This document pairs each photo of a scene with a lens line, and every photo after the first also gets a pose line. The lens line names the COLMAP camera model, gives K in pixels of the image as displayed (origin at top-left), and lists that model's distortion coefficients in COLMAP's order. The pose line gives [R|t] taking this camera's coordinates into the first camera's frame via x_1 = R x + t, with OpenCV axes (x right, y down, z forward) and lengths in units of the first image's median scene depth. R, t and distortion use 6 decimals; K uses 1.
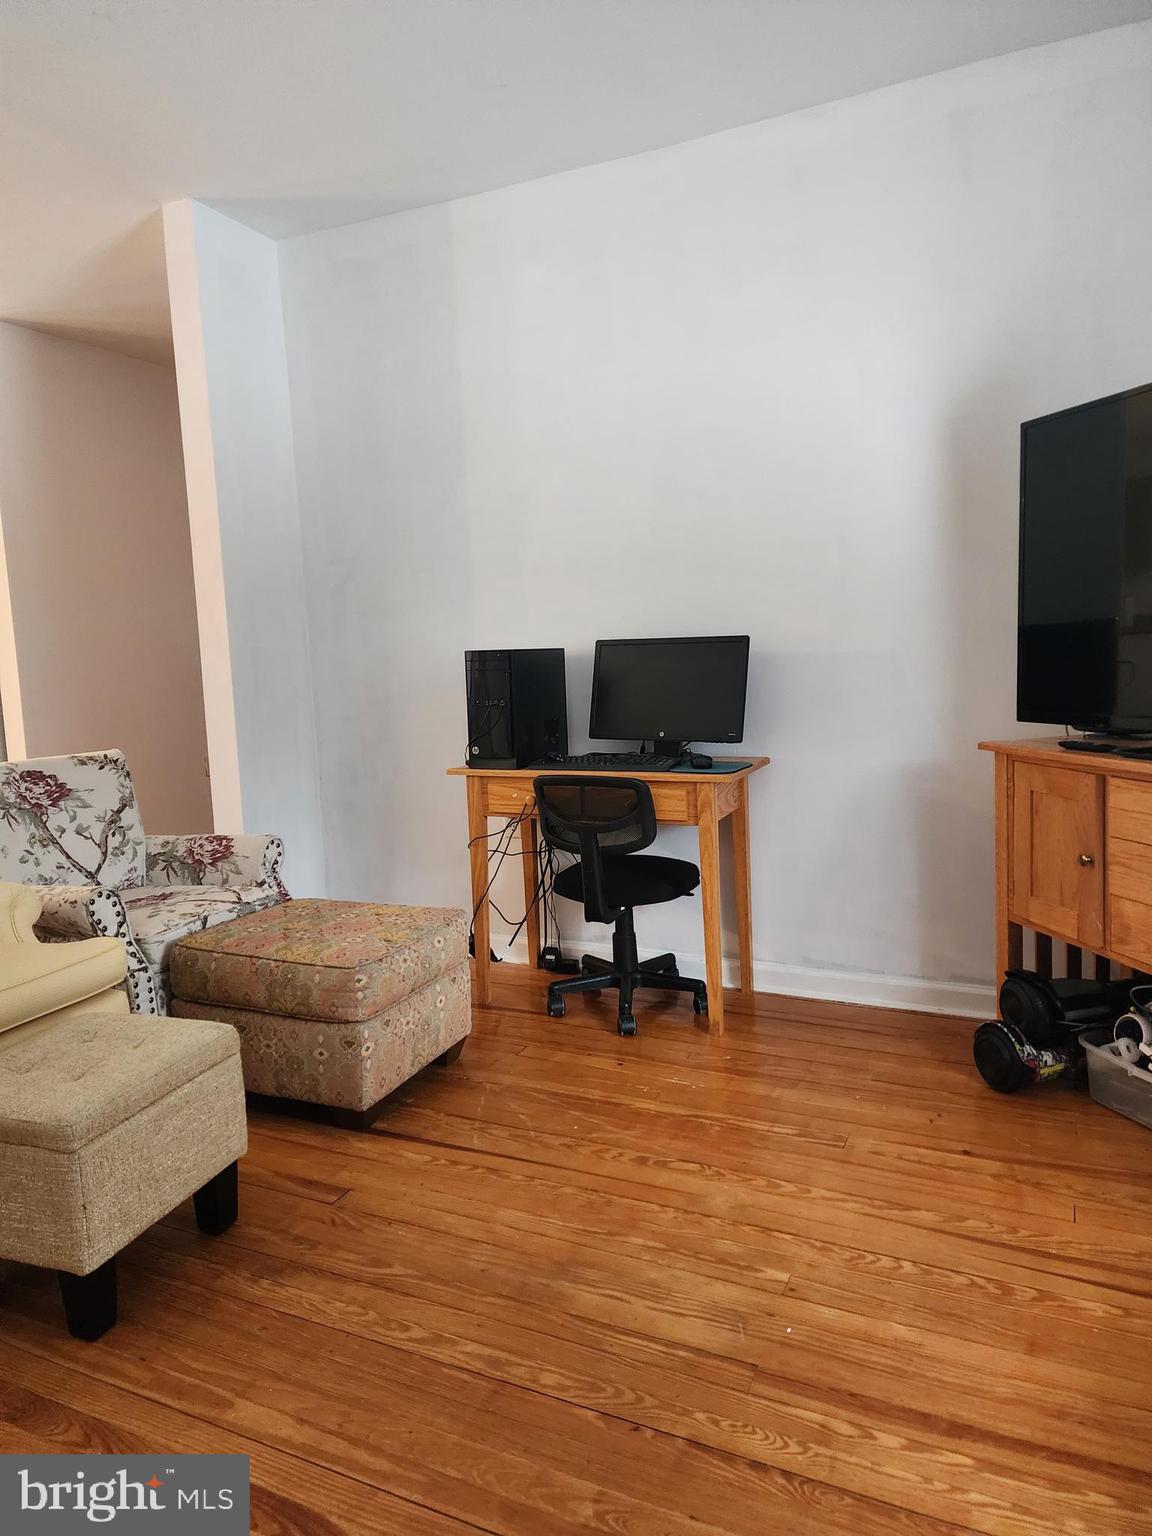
lens RADIAL K [[1036.3, 0, 576.5], [0, 1036.3, 760.4], [0, 0, 1]] dist [0.074320, -0.057916]
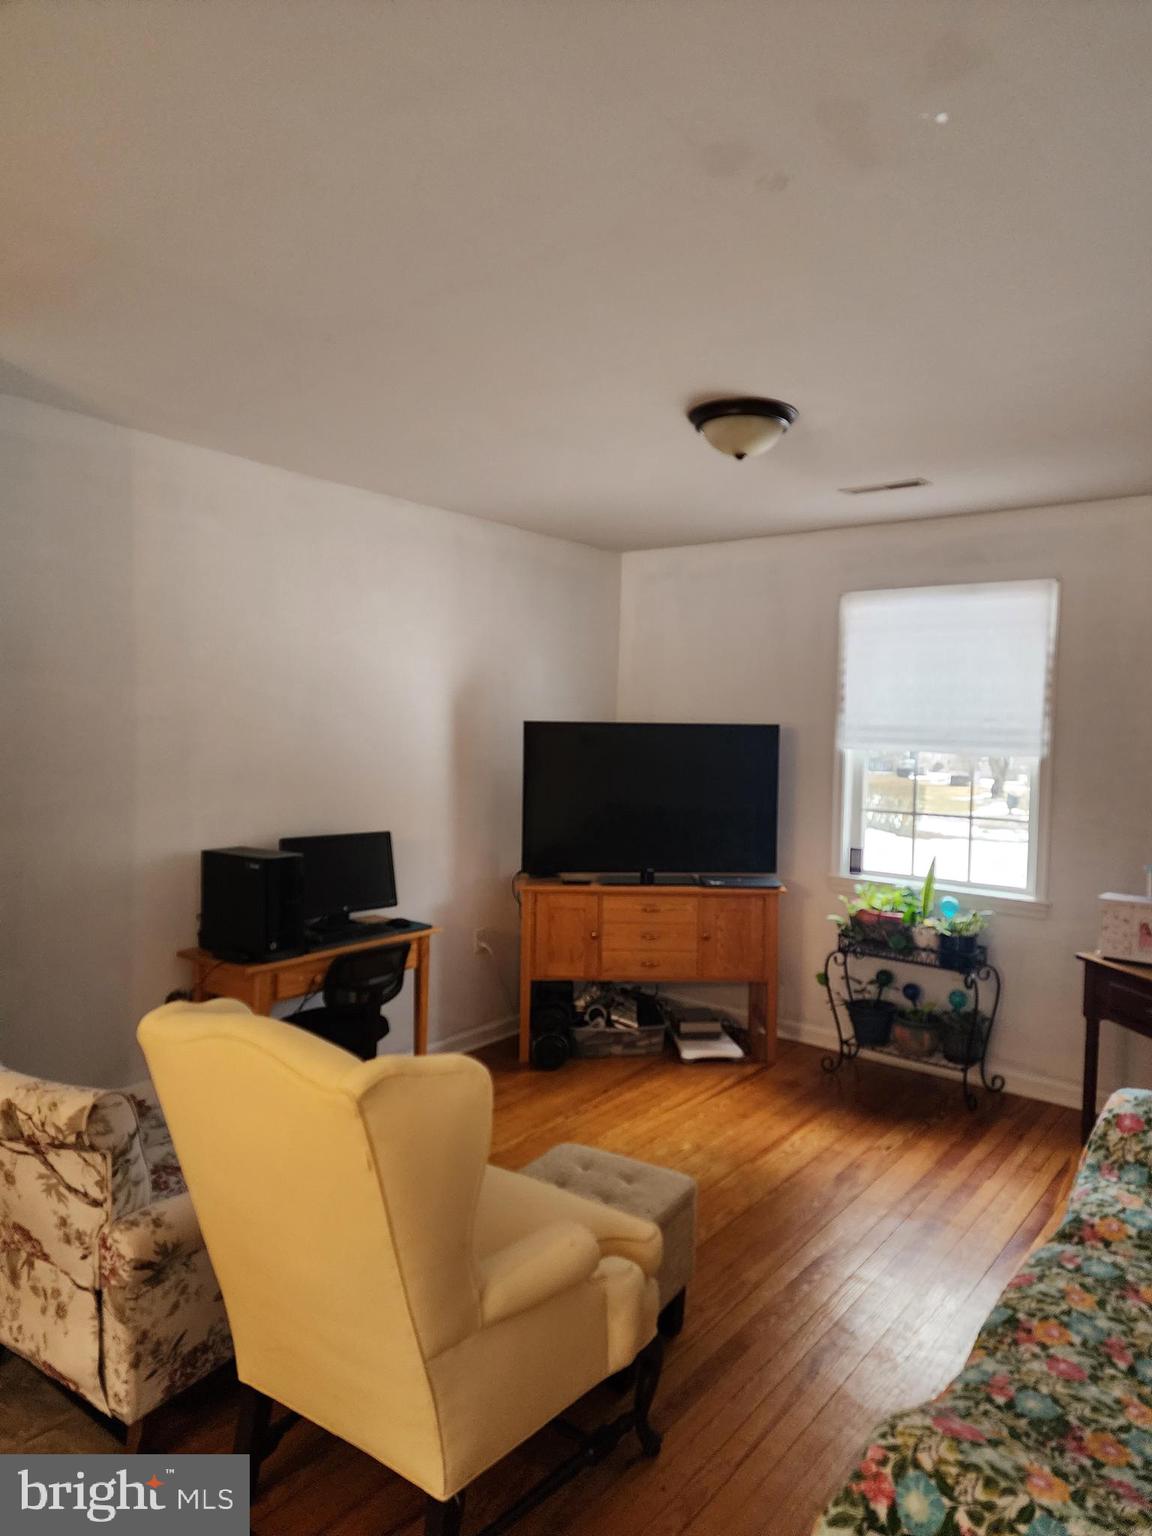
lens RADIAL K [[1036.3, 0, 576.1], [0, 1036.3, 770.1], [0, 0, 1]] dist [0.074320, -0.057916]
pose [[0.207918, -0.006828, 0.978122, -1.488173], [0.090534, 0.995817, -0.012294, -0.204667], [-0.973948, 0.091109, 0.207666, 0.550599]]
